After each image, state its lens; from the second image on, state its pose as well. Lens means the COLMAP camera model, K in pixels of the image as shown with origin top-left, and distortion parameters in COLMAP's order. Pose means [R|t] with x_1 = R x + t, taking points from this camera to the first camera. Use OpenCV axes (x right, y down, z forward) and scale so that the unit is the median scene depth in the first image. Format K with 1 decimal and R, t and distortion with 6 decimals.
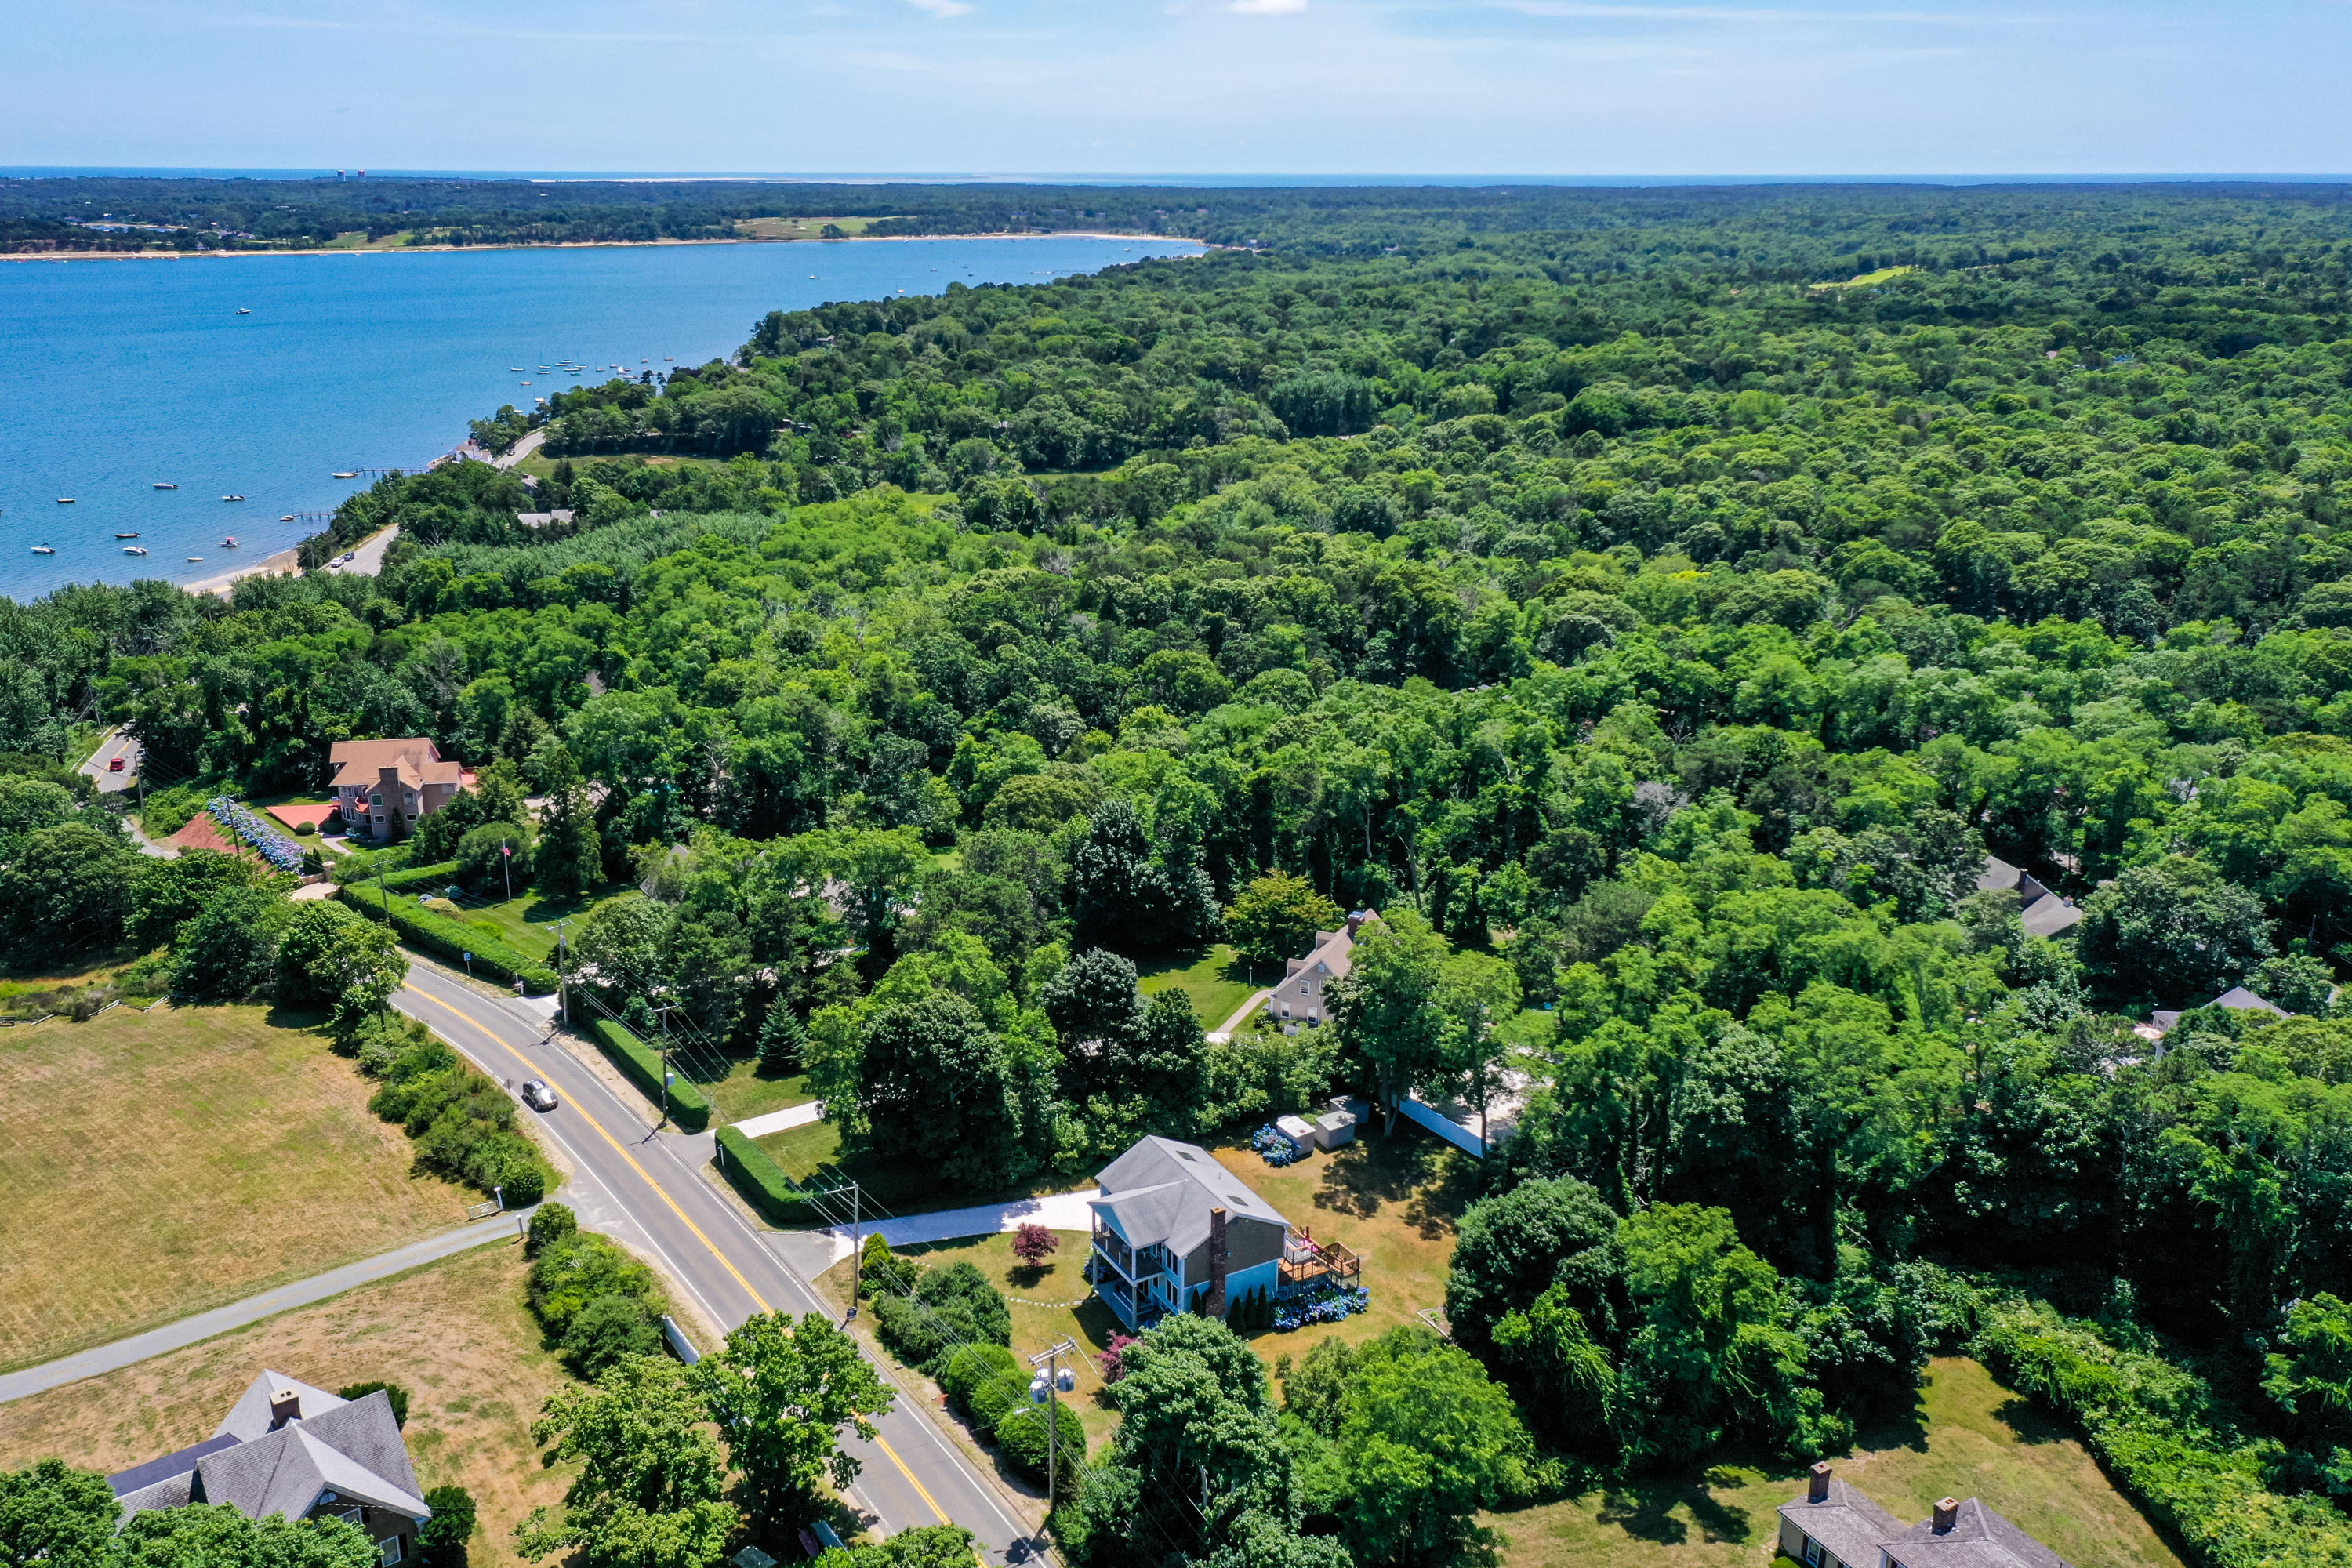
lens RADIAL K [[1923.9, 0, 1234.9], [0, 1923.9, 771.5], [0, 0, 1]] dist [-0.000018, 0.048573]
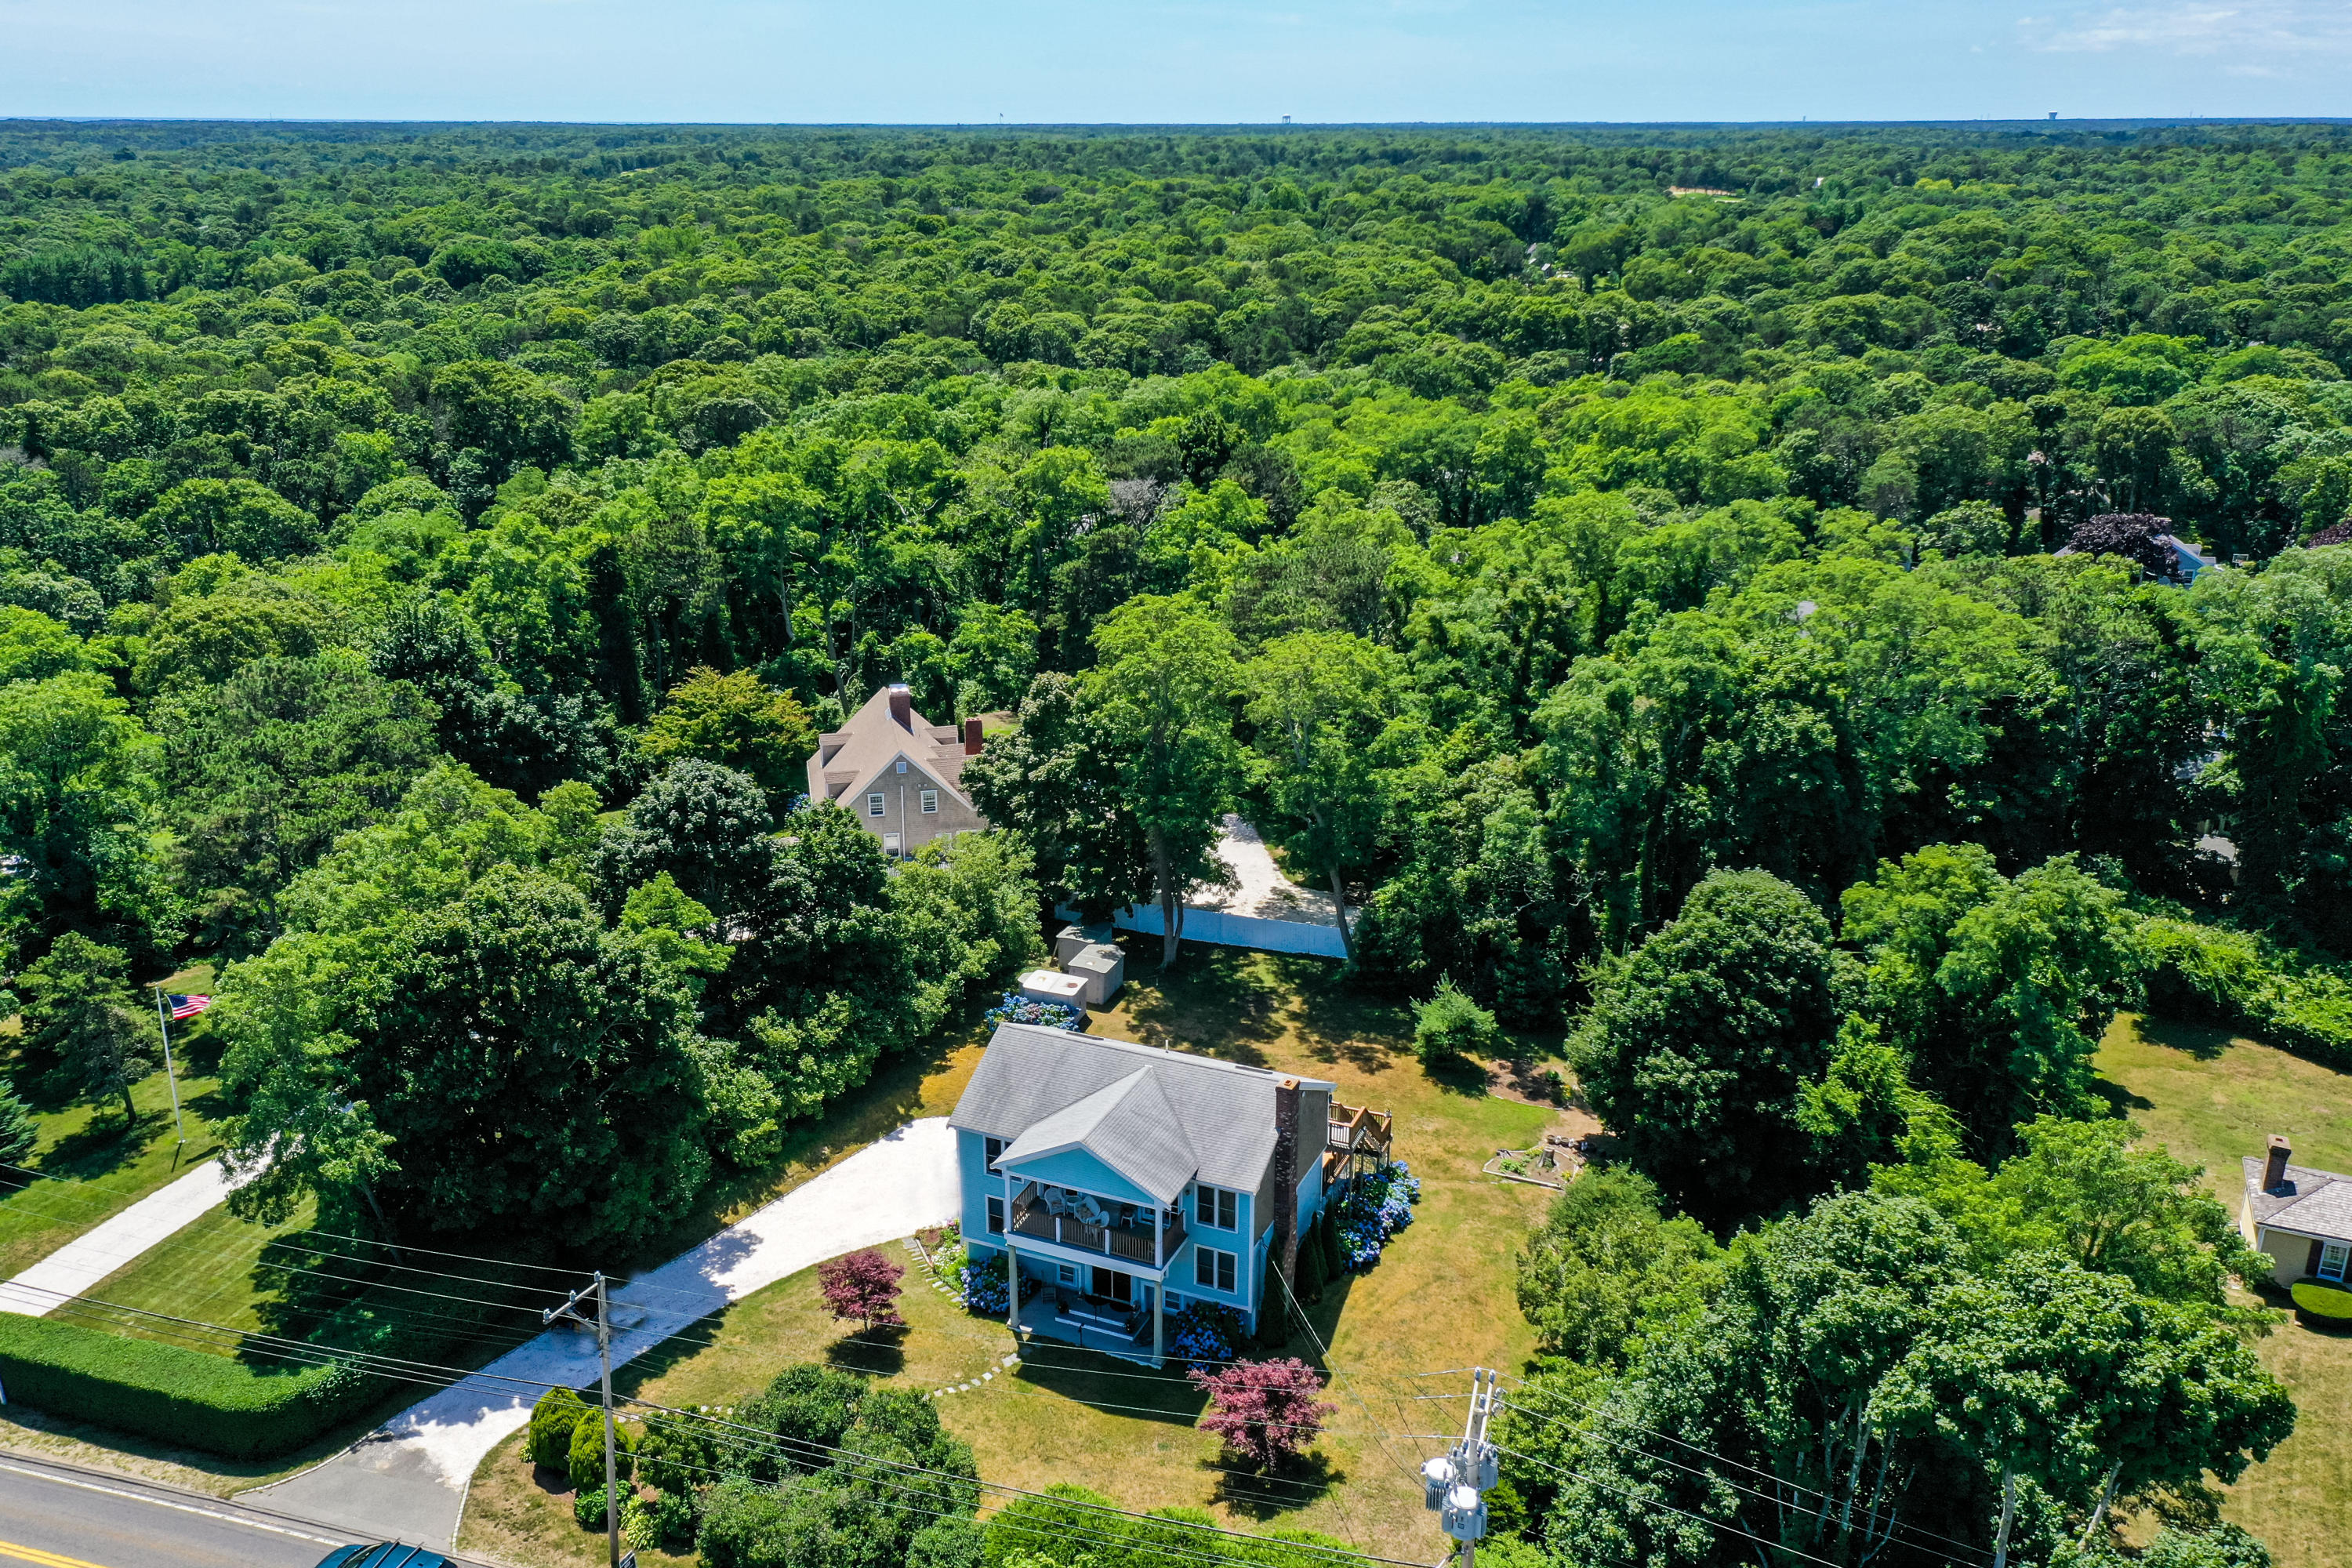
lens RADIAL K [[1923.9, 0, 1186.8], [0, 1923.9, 765.7], [0, 0, 1]] dist [-0.000018, 0.048573]
pose [[0.810721, -0.201174, 0.549782, -0.257531], [0.190043, 0.978682, 0.077874, 0.079349], [-0.553729, 0.041348, 0.831670, 0.475592]]
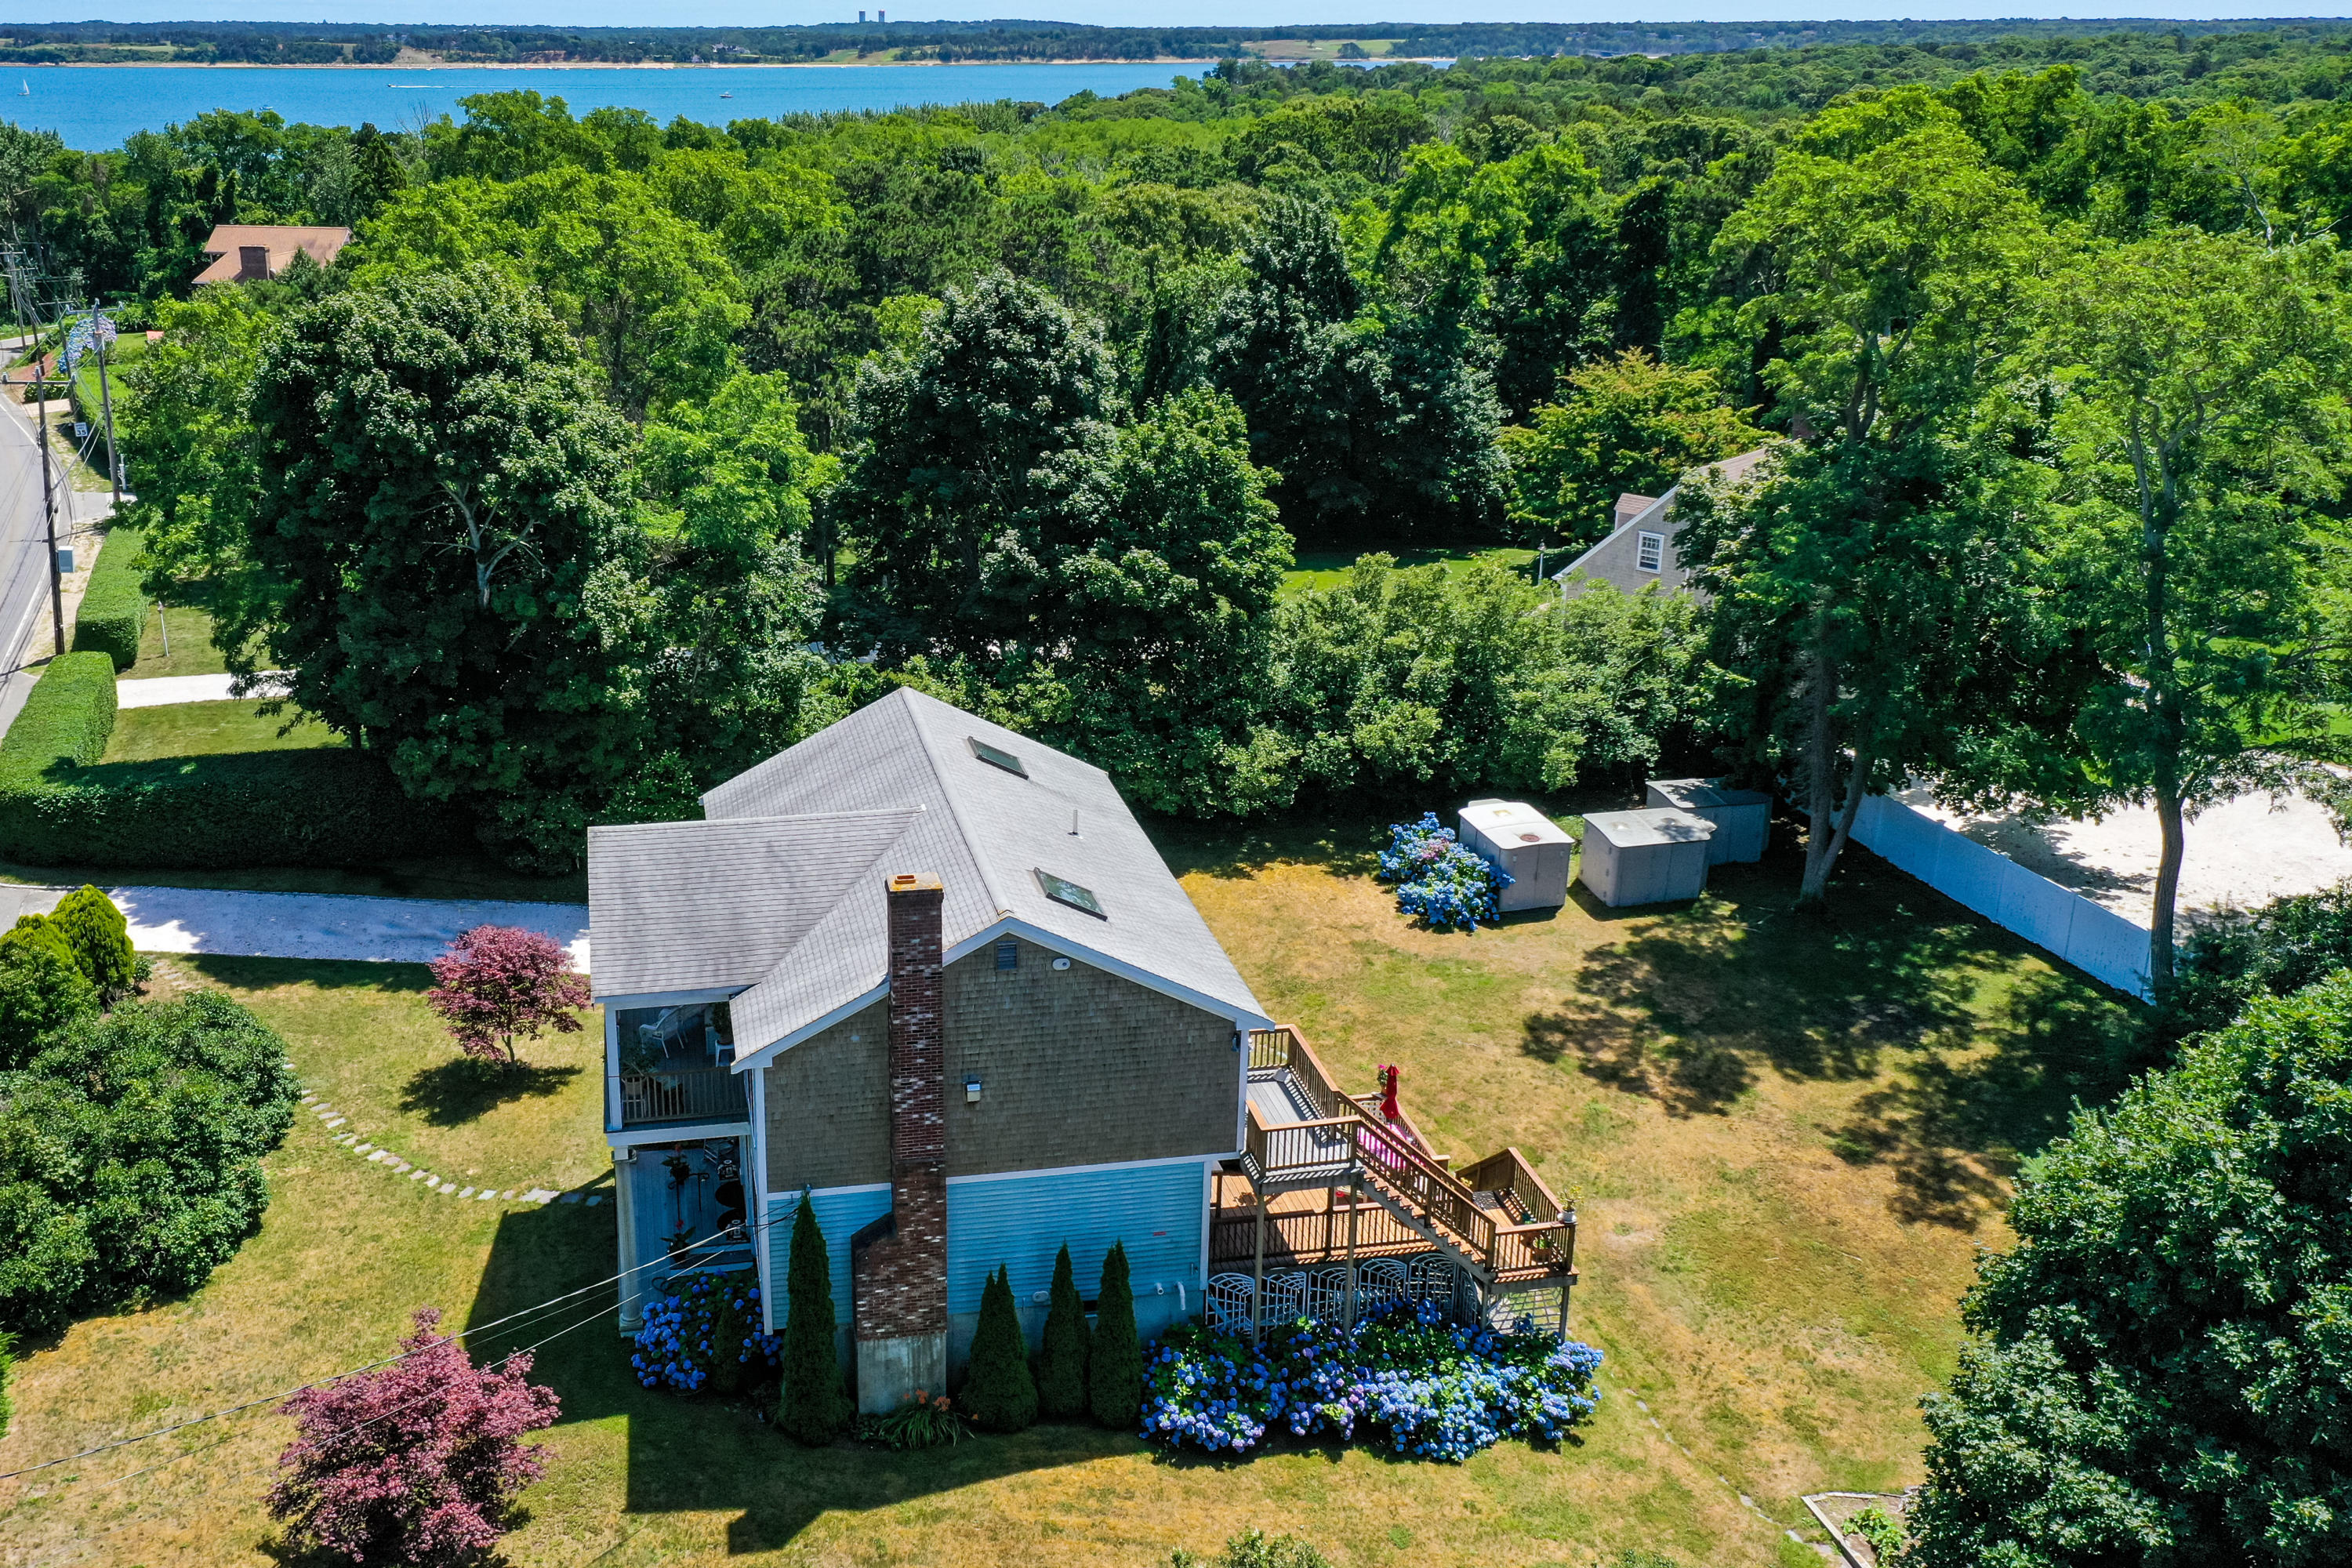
lens RADIAL K [[2112.9, 0, 1010.3], [0, 2112.9, 684.0], [0, 0, 1]] dist [0.018887, 0.037443]
pose [[0.933024, 0.089858, -0.348413, 0.075641], [-0.093922, 0.995566, 0.005249, 0.168764], [0.347340, 0.027826, 0.937326, 0.638944]]
